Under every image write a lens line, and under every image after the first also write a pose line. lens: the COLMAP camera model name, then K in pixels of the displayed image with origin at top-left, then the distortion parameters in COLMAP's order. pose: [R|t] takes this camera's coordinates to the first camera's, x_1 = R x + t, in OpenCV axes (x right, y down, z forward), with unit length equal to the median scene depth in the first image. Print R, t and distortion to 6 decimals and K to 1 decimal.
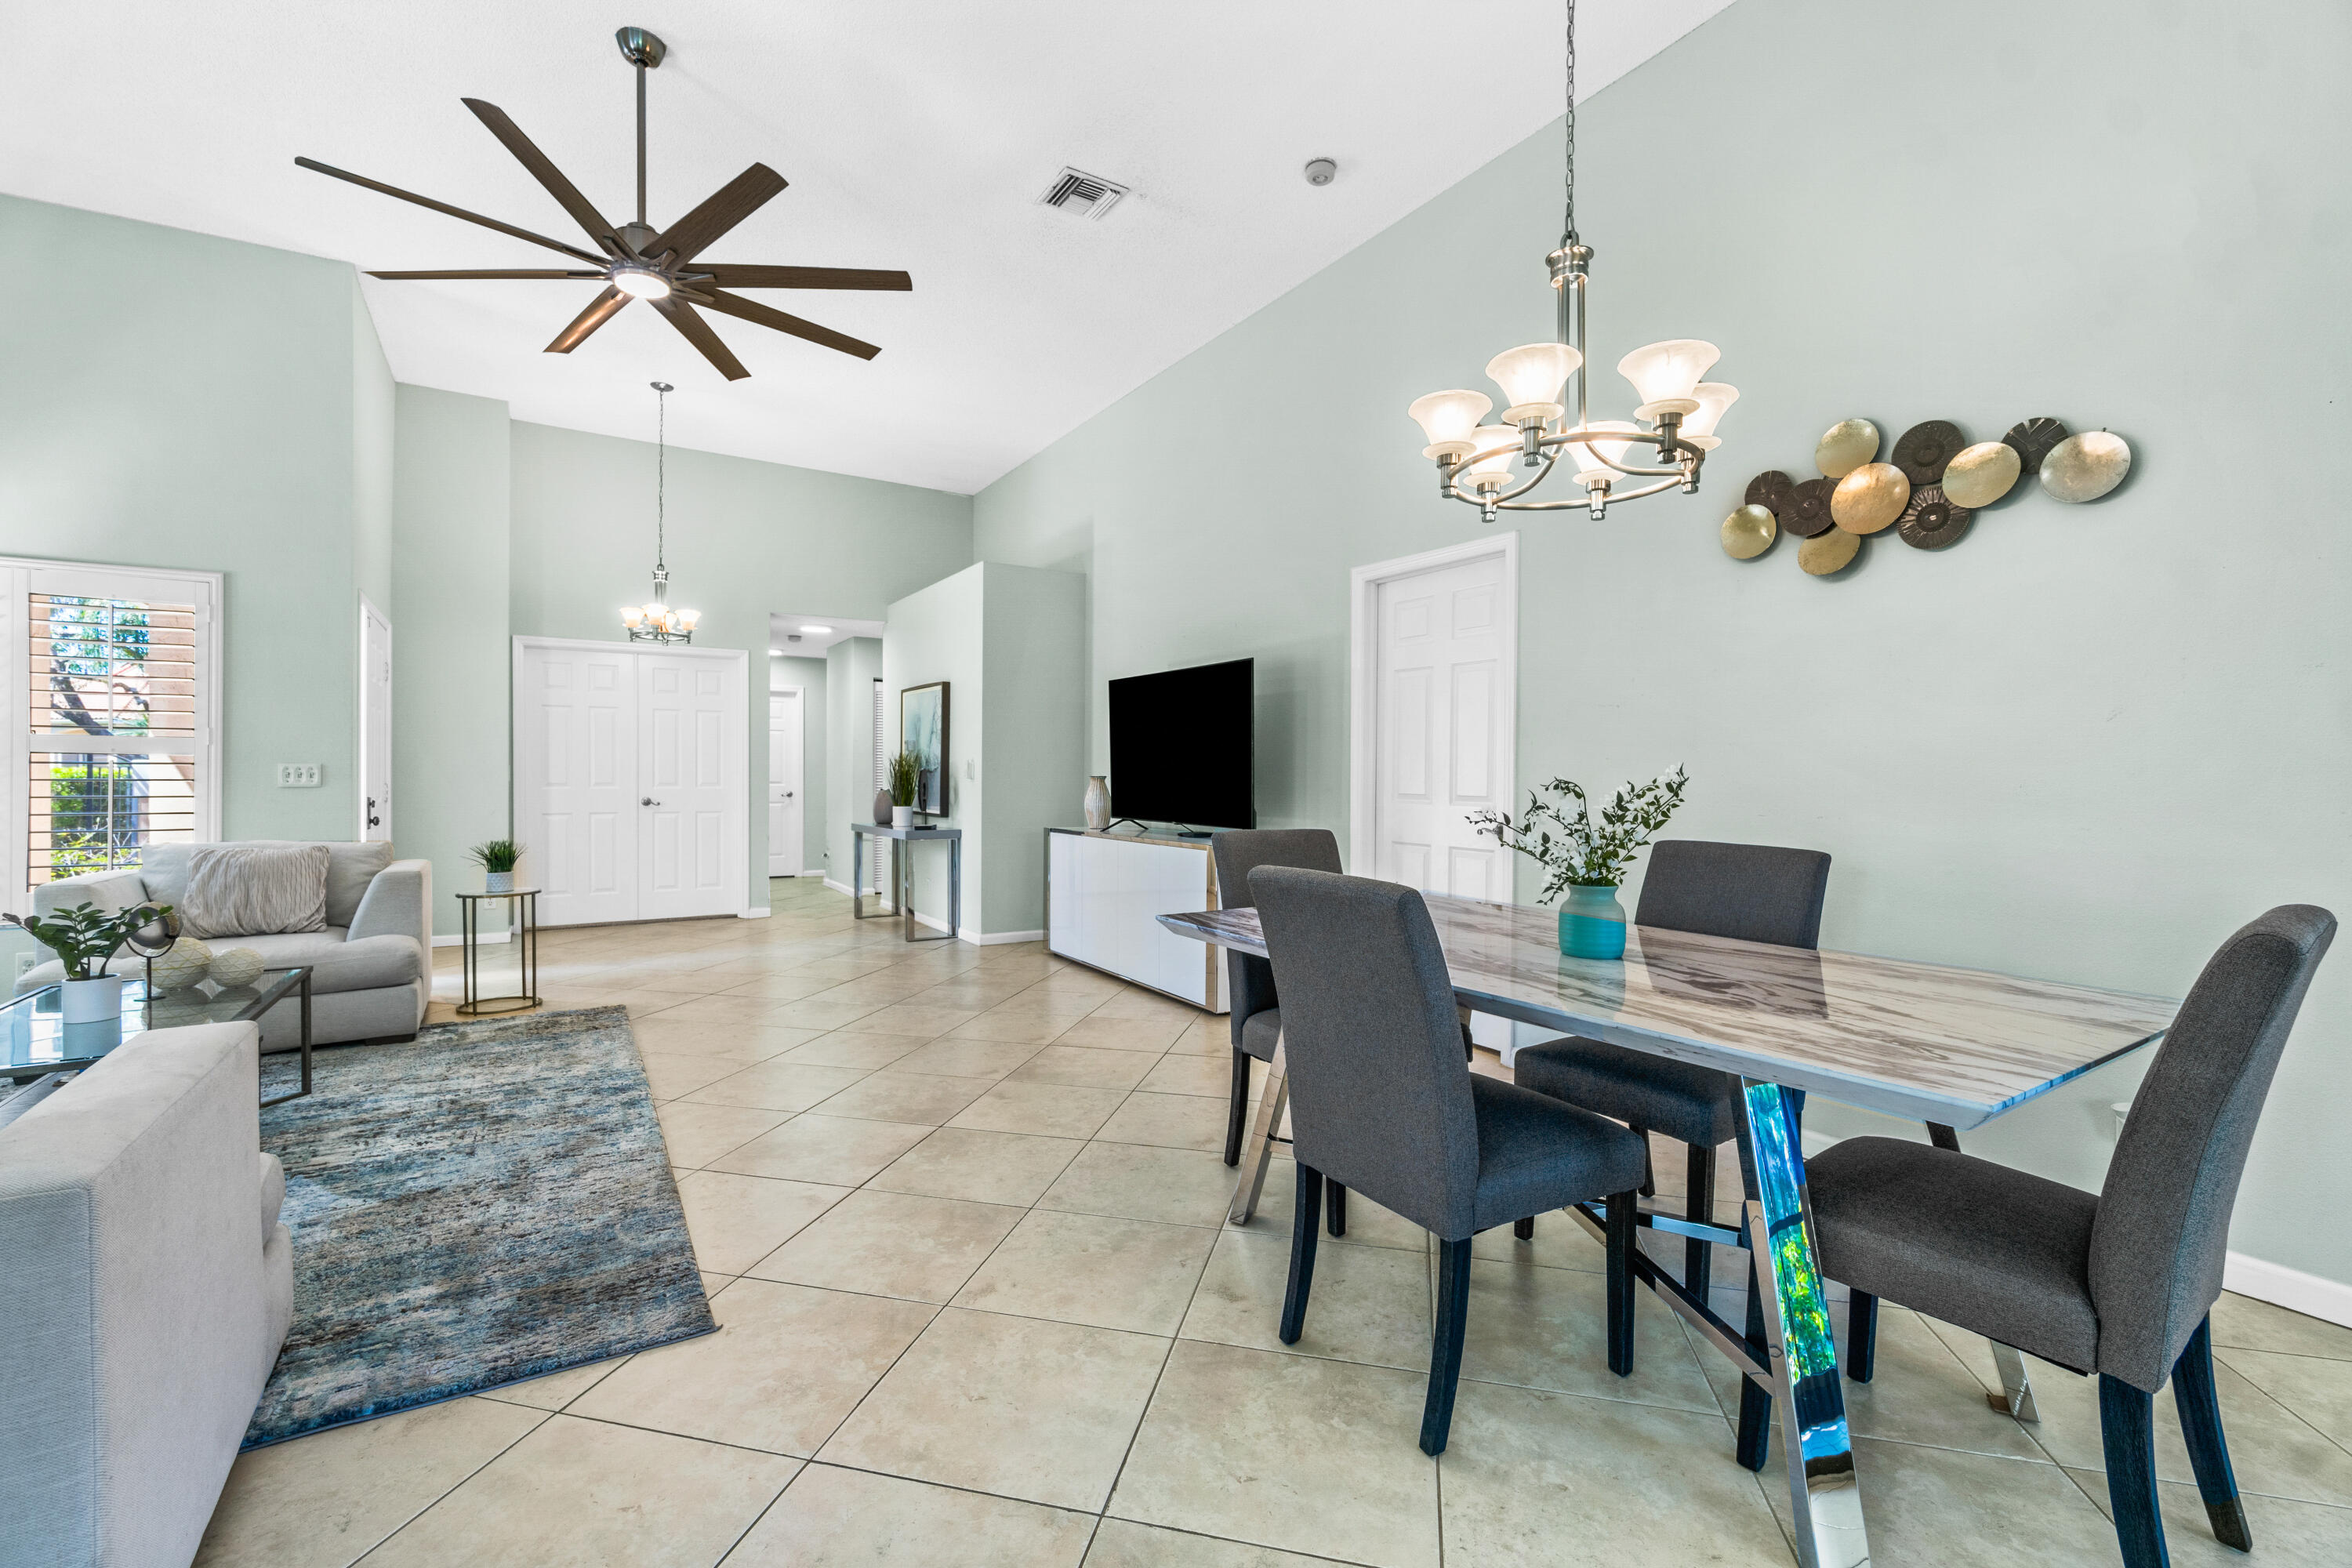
lens RADIAL K [[1020.8, 0, 1172.6], [0, 1020.8, 784.1], [0, 0, 1]] dist [-0.007125, 0.000419]
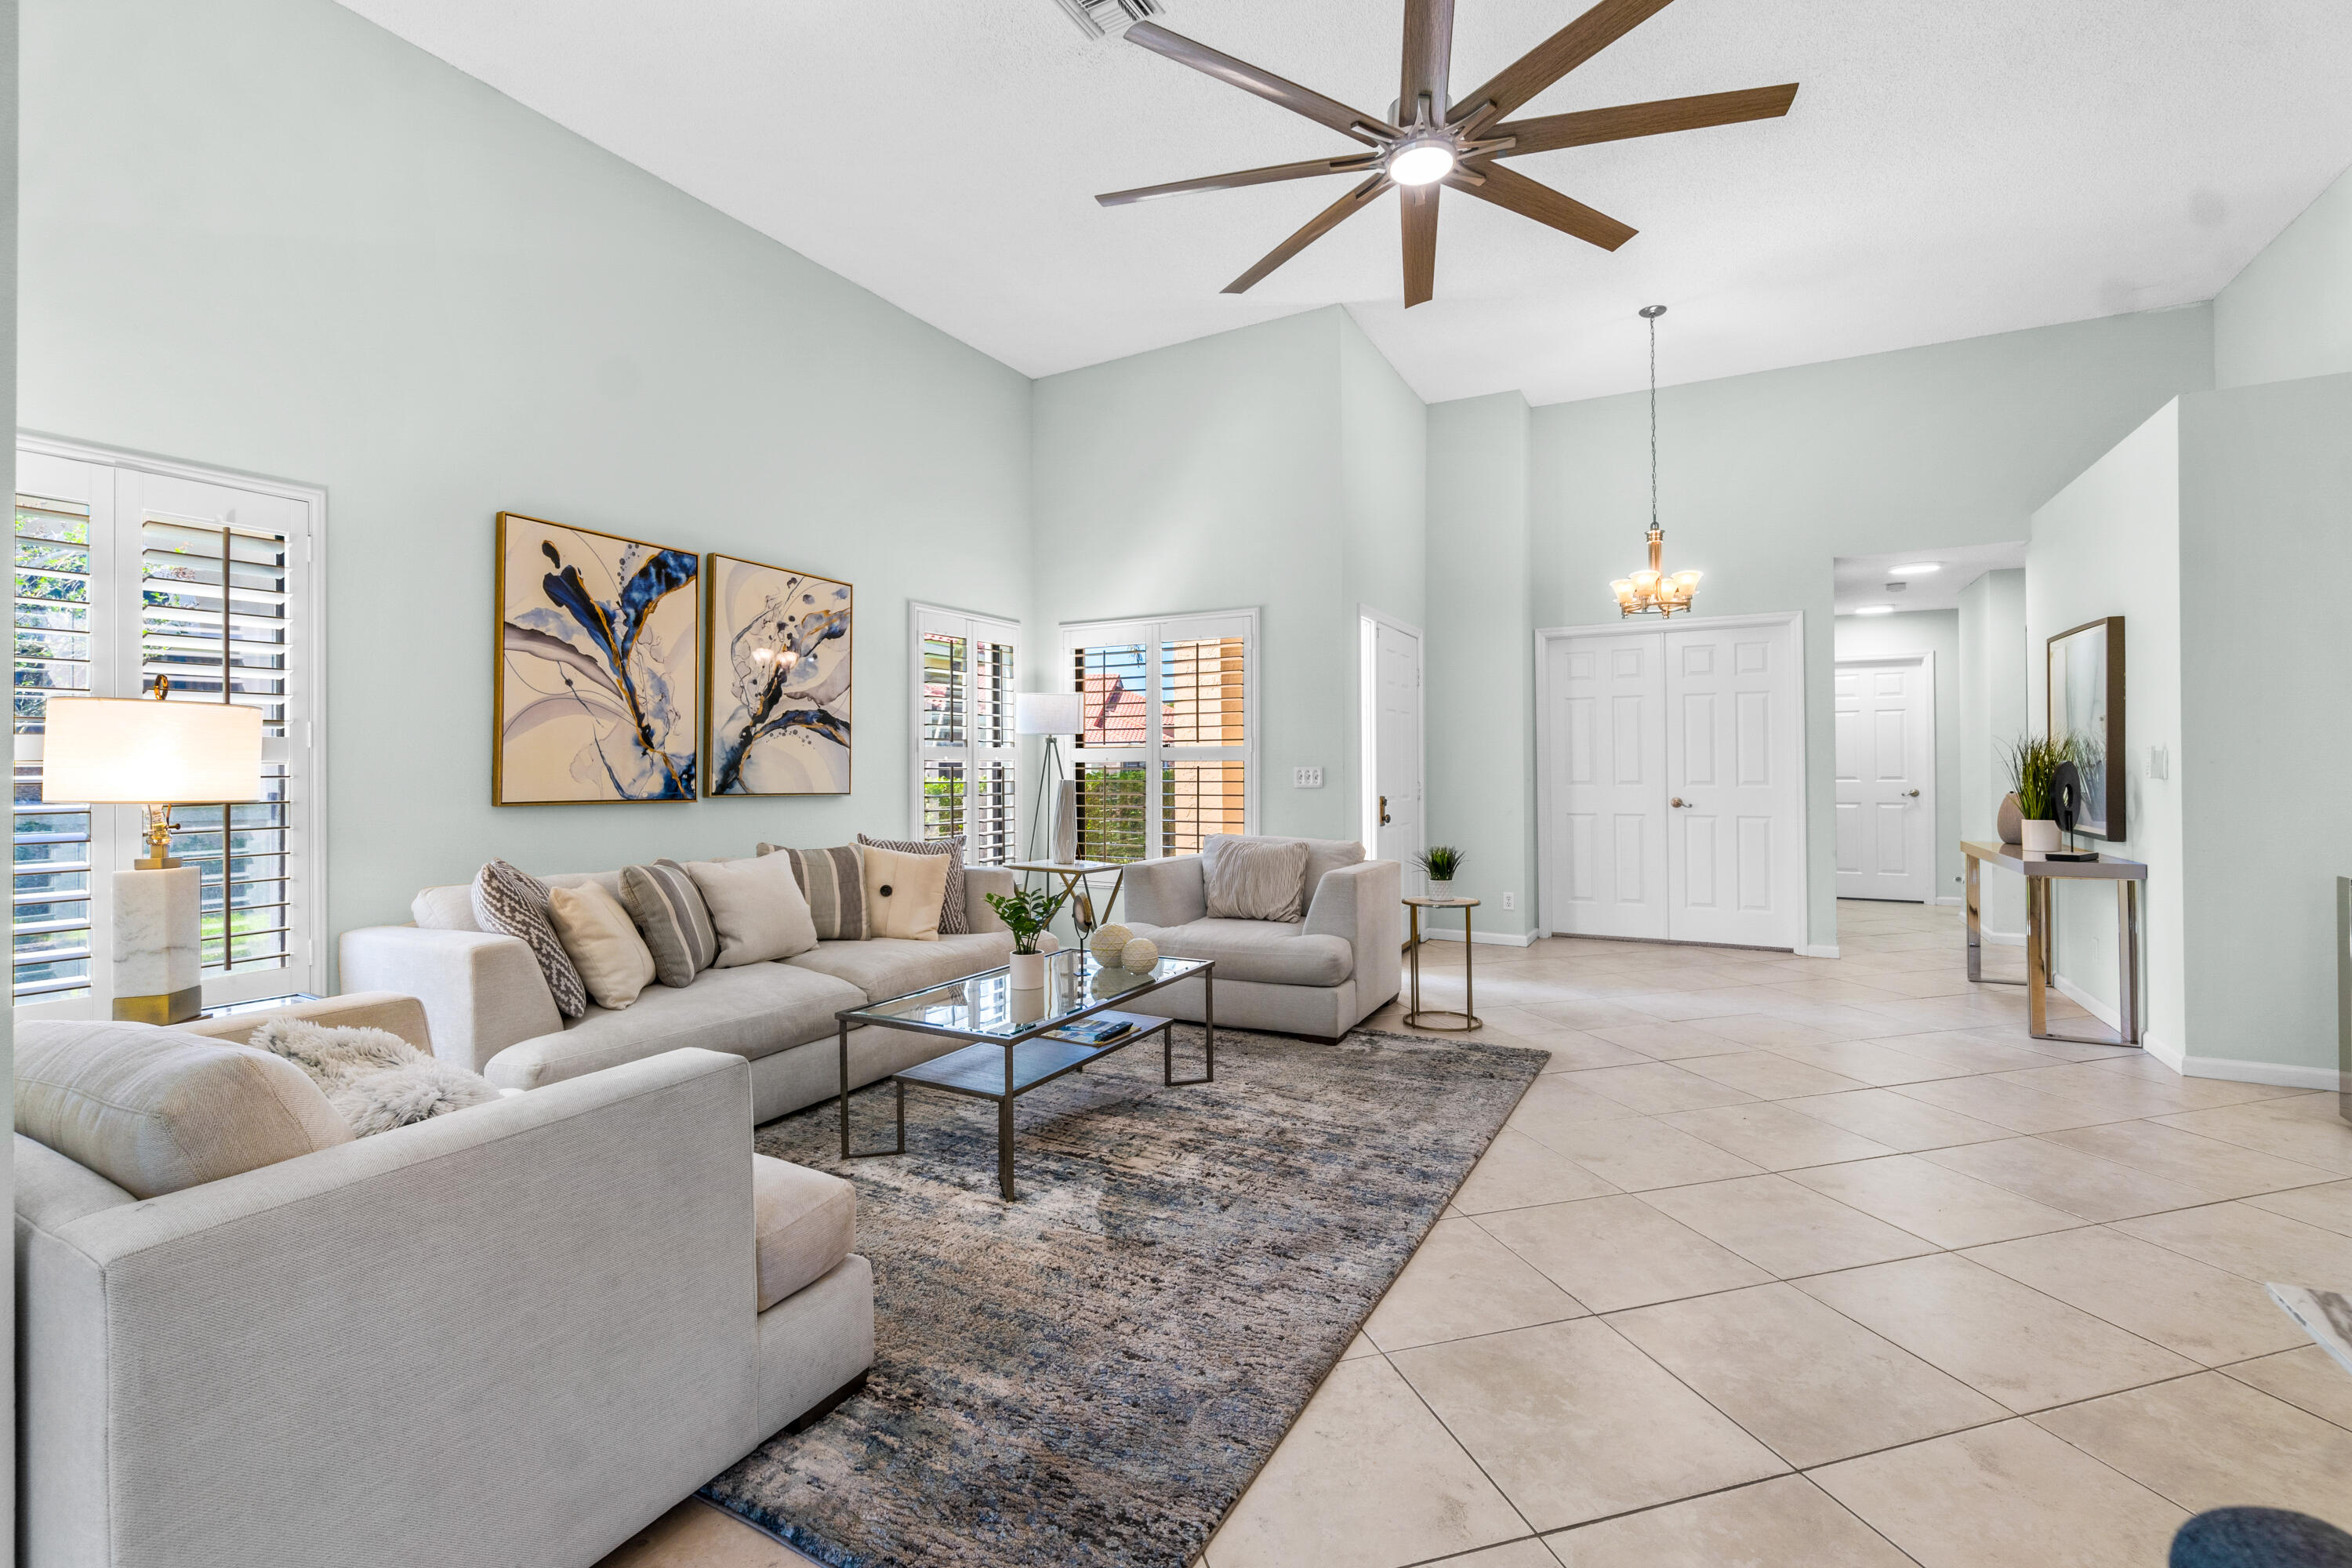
lens RADIAL K [[1020.8, 0, 1173.8], [0, 1020.8, 758.7], [0, 0, 1]] dist [-0.007125, 0.000419]
pose [[0.479169, -0.013545, -0.877618, 0.068165], [0.002352, 0.999897, -0.014148, -0.017088], [0.877720, 0.004715, 0.479151, 0.416010]]
